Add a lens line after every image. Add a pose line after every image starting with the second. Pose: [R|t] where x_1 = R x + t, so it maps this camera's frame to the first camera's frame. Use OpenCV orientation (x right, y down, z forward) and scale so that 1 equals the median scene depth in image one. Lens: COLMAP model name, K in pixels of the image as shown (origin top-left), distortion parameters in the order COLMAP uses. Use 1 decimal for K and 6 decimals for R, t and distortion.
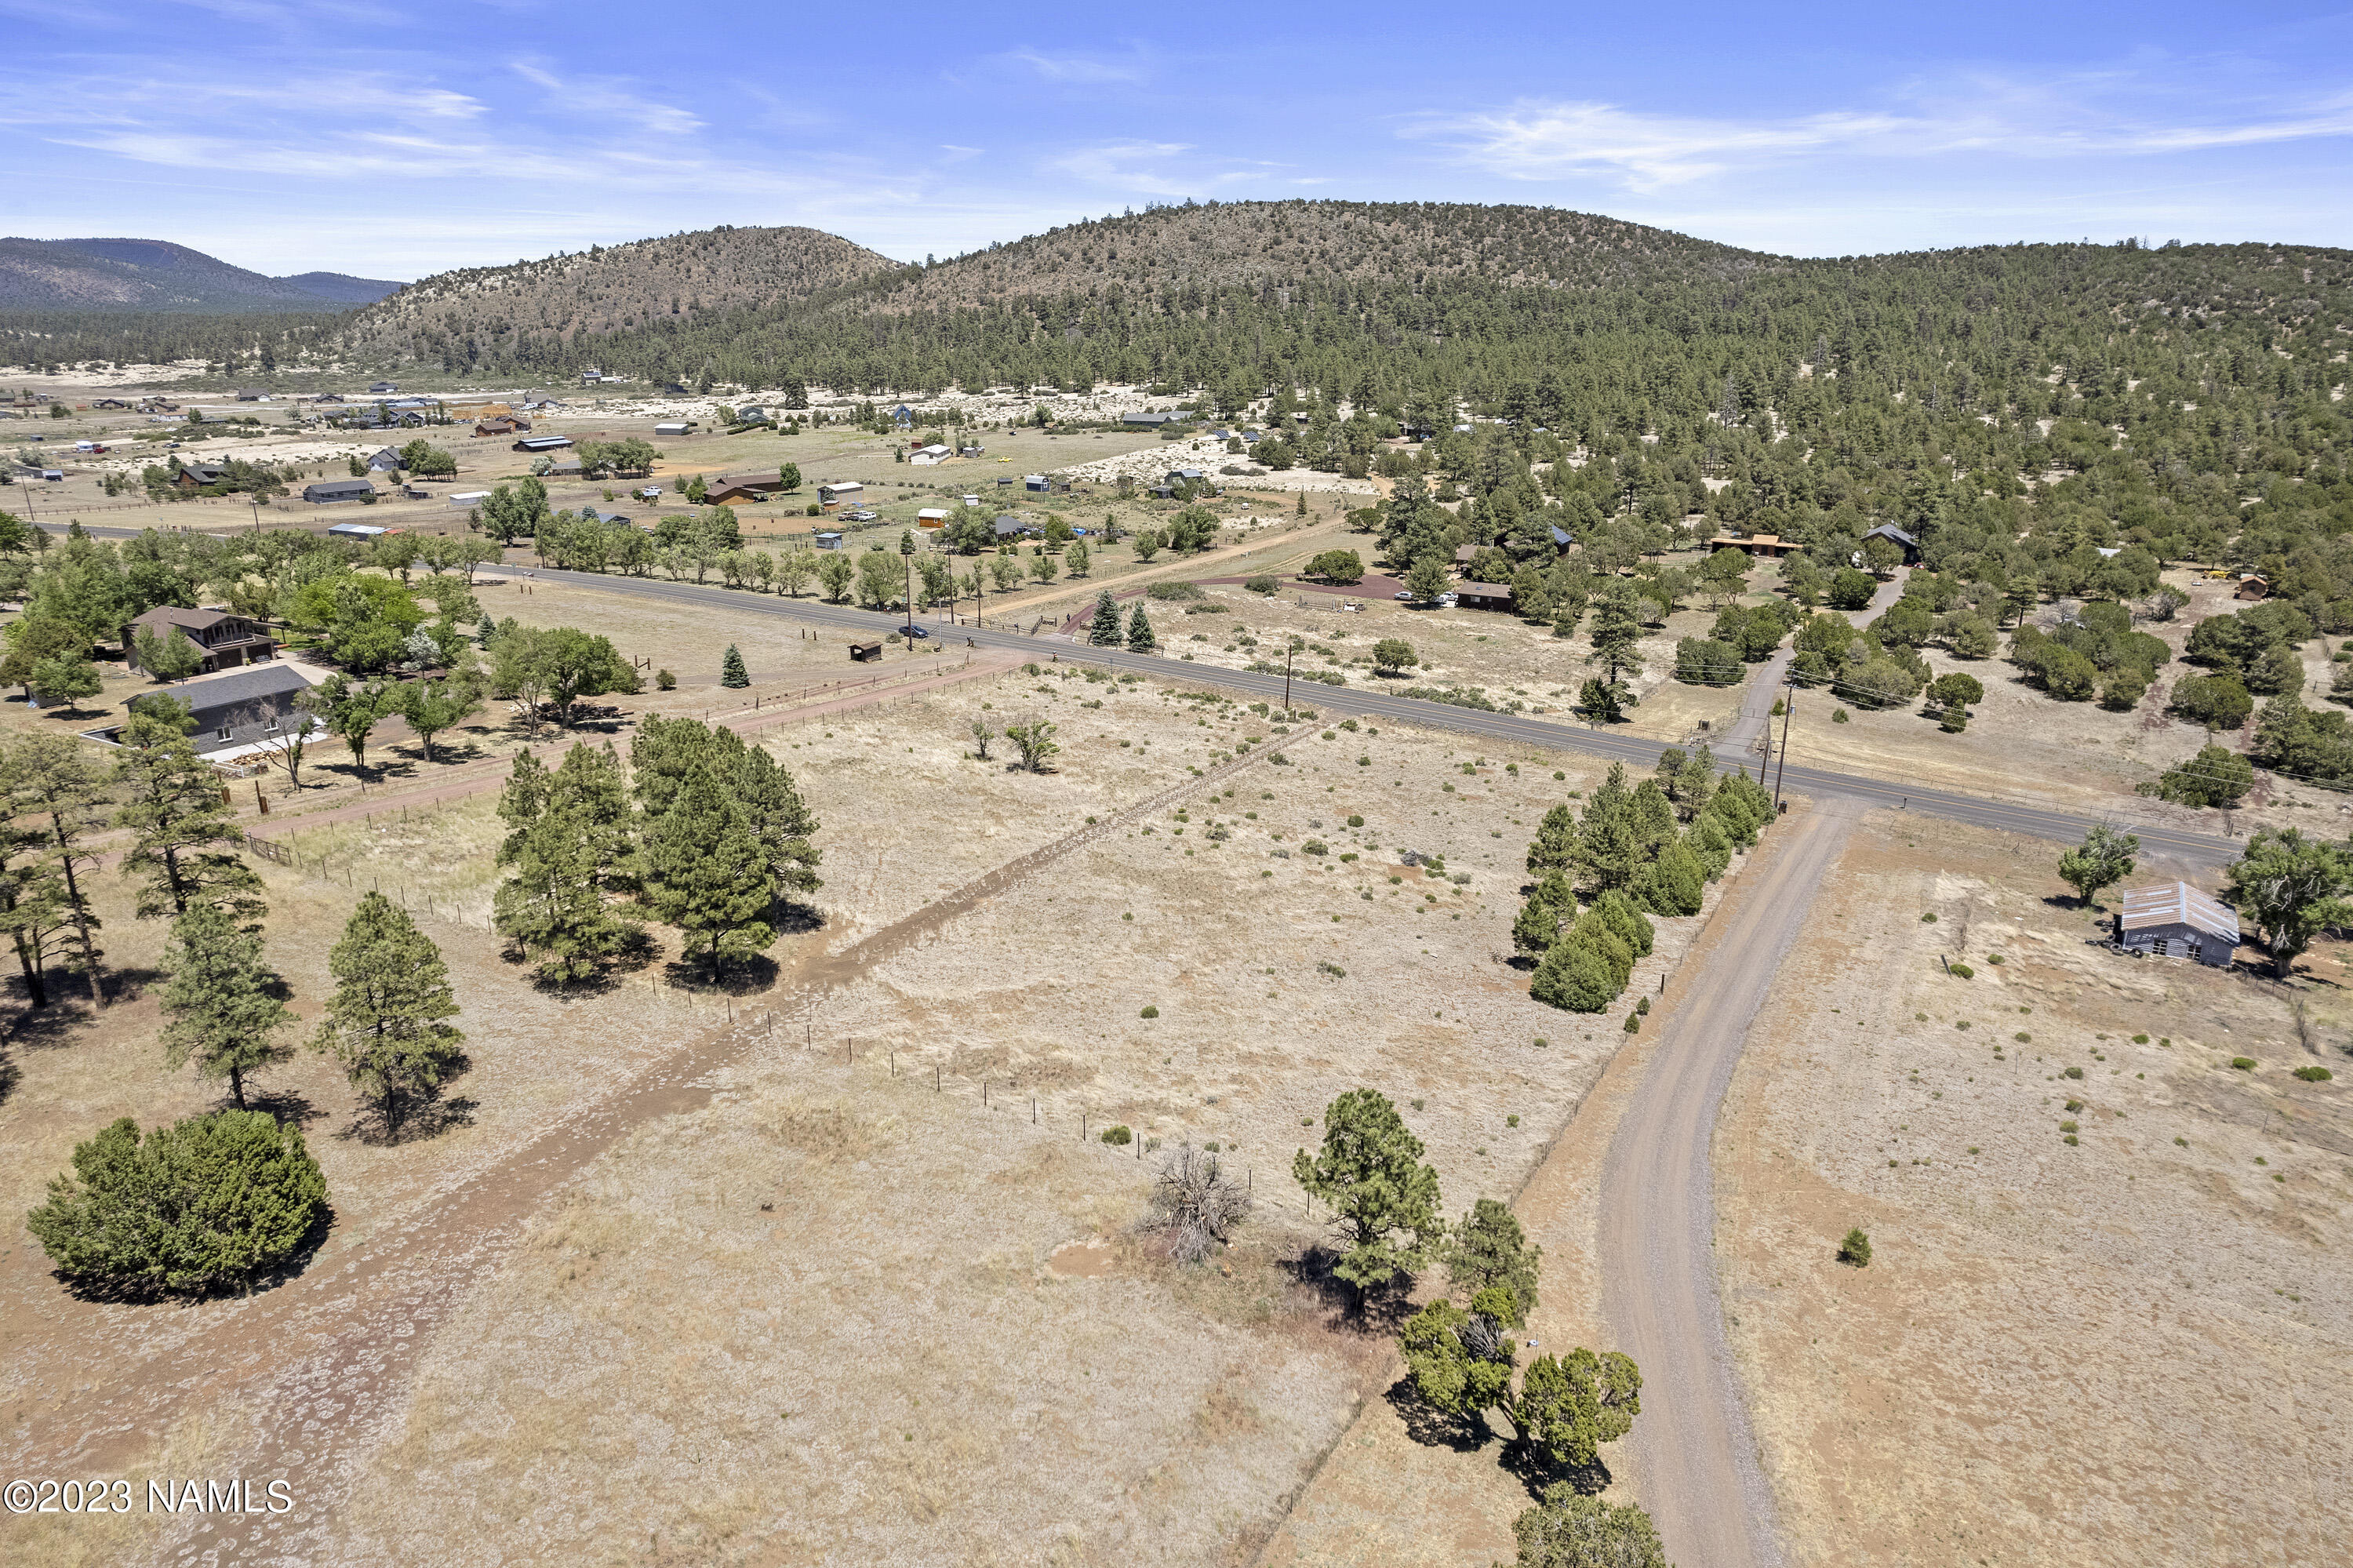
lens RADIAL K [[1496.7, 0, 1176.5], [0, 1496.7, 784.0], [0, 0, 1]] dist [-0.037809, -0.000197]
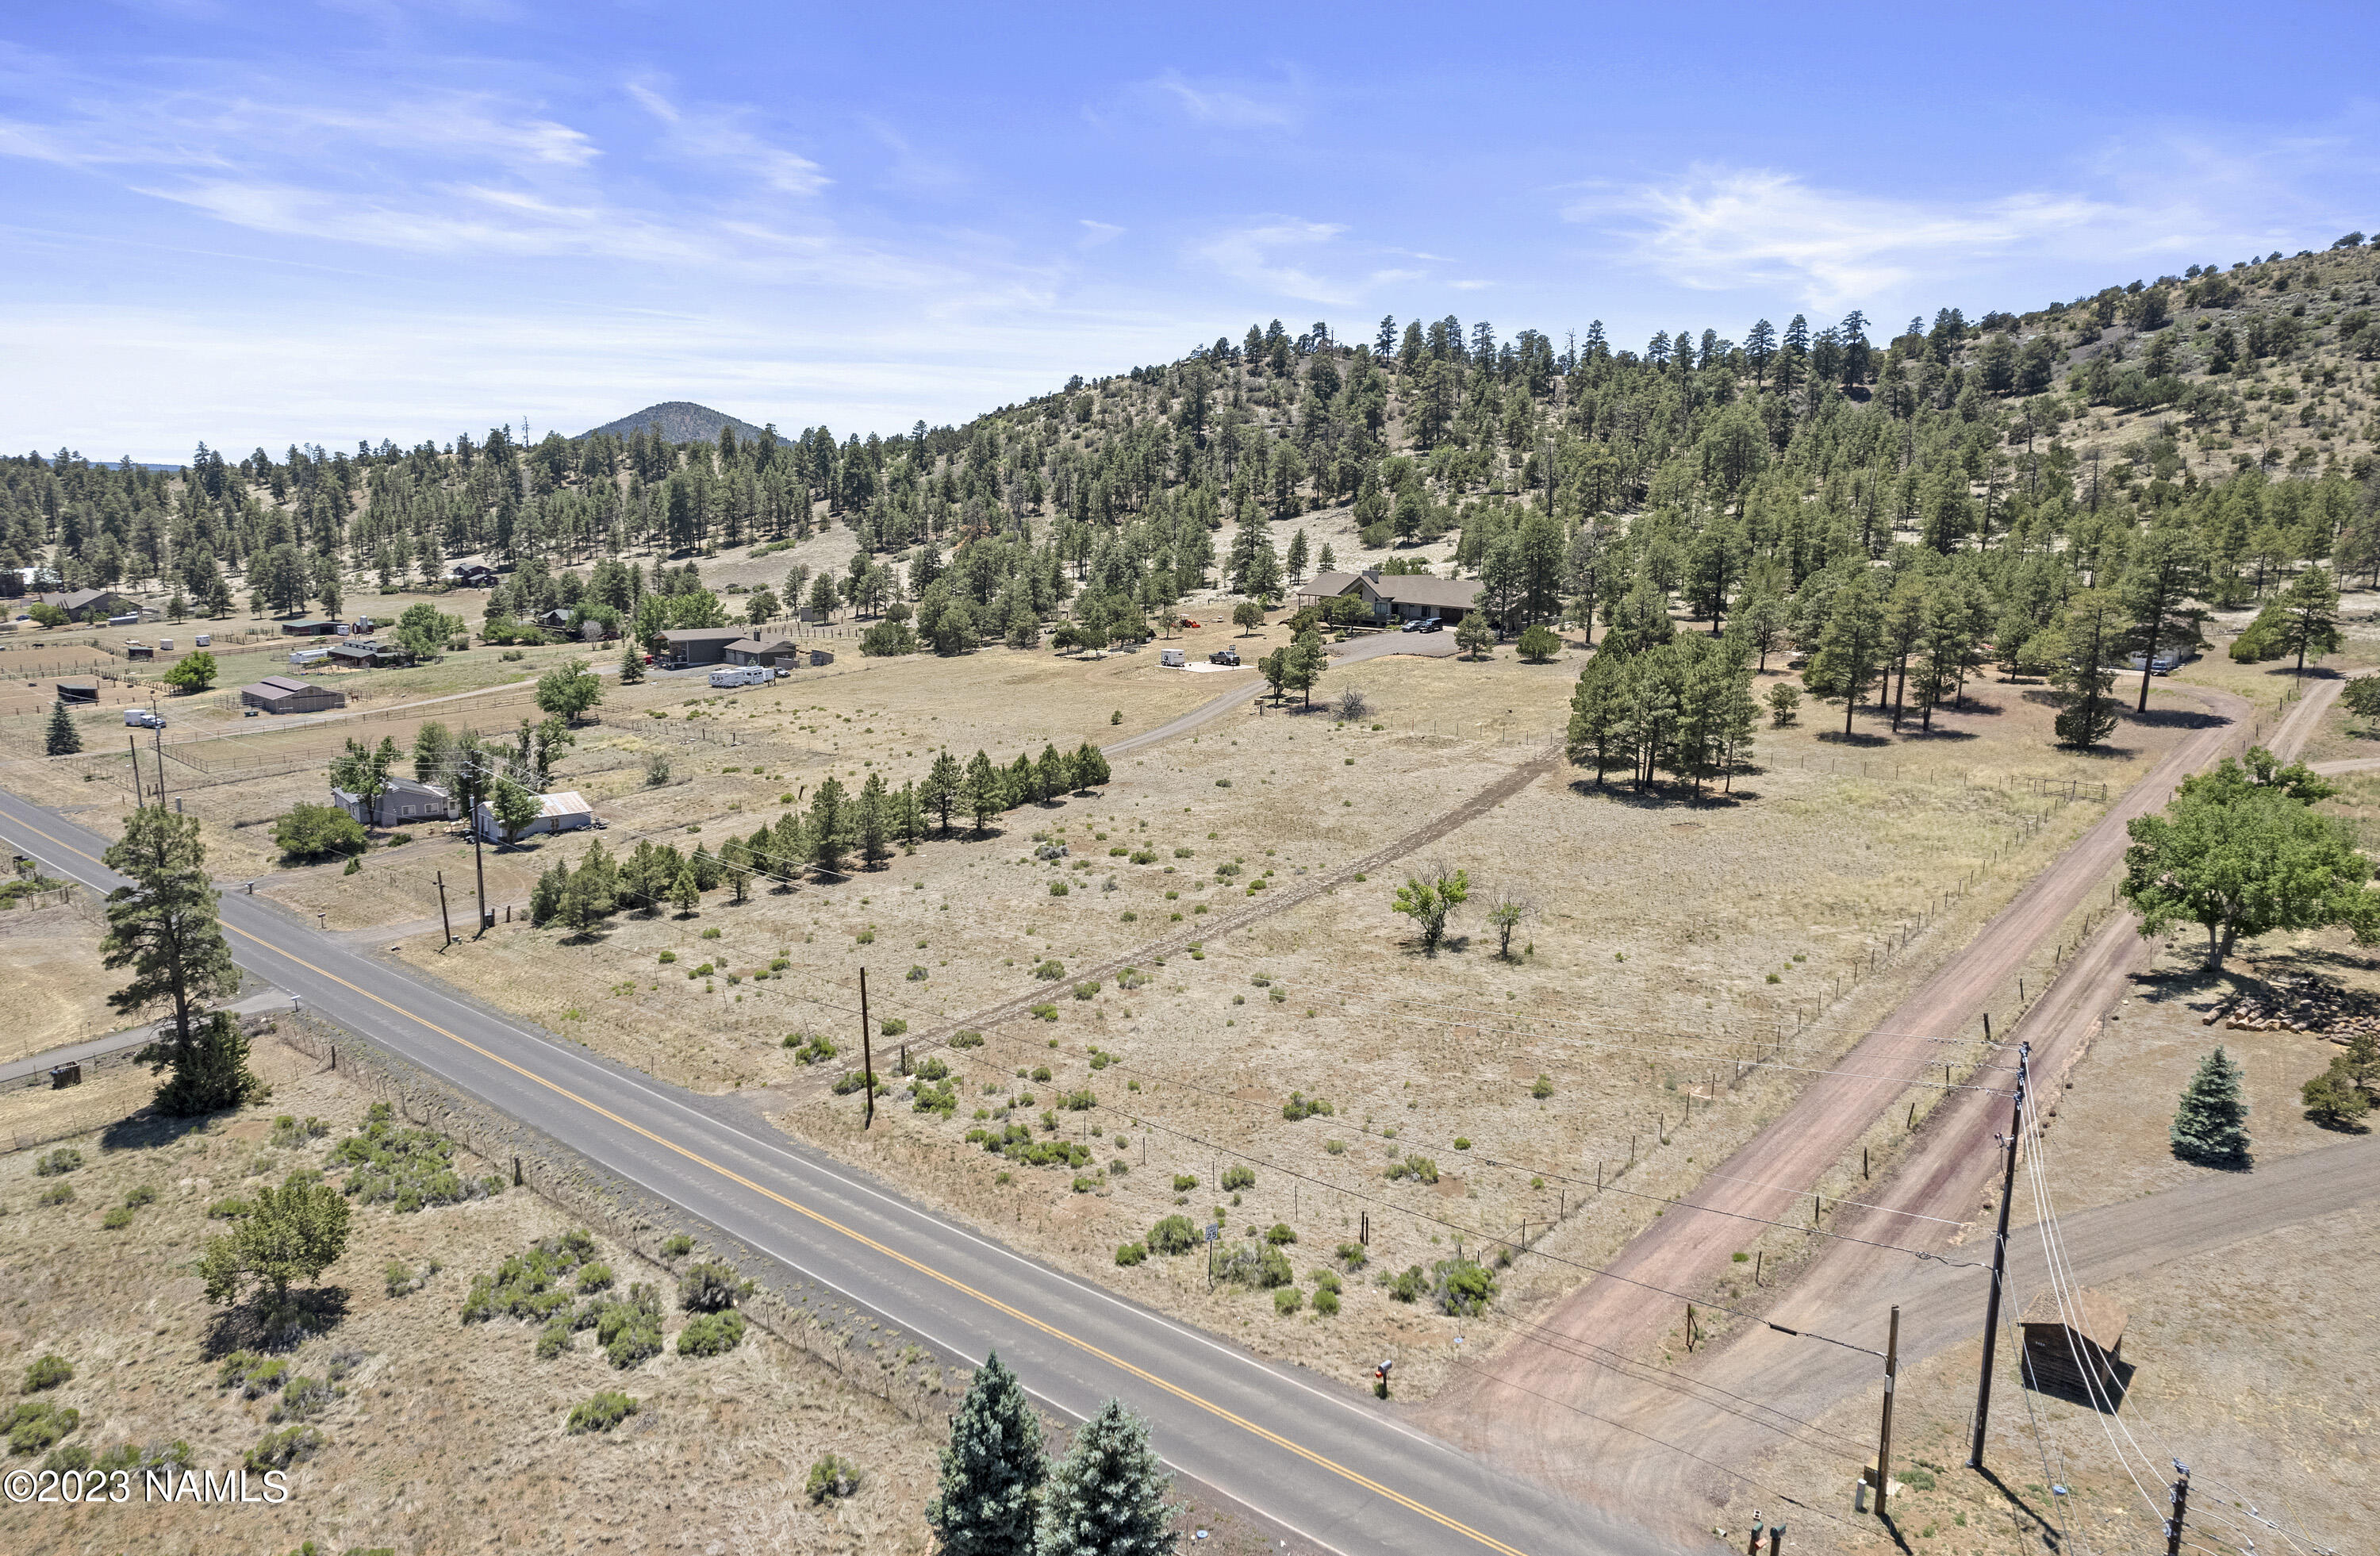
lens RADIAL K [[1568.5, 0, 1190.0], [0, 1568.5, 778.0], [0, 0, 1]] dist [-0.088016, 0.077460]
pose [[-0.976963, -0.049751, 0.207531, -0.134504], [0.050883, 0.890099, 0.452917, -0.417169], [-0.207256, 0.453043, -0.867062, 1.624953]]
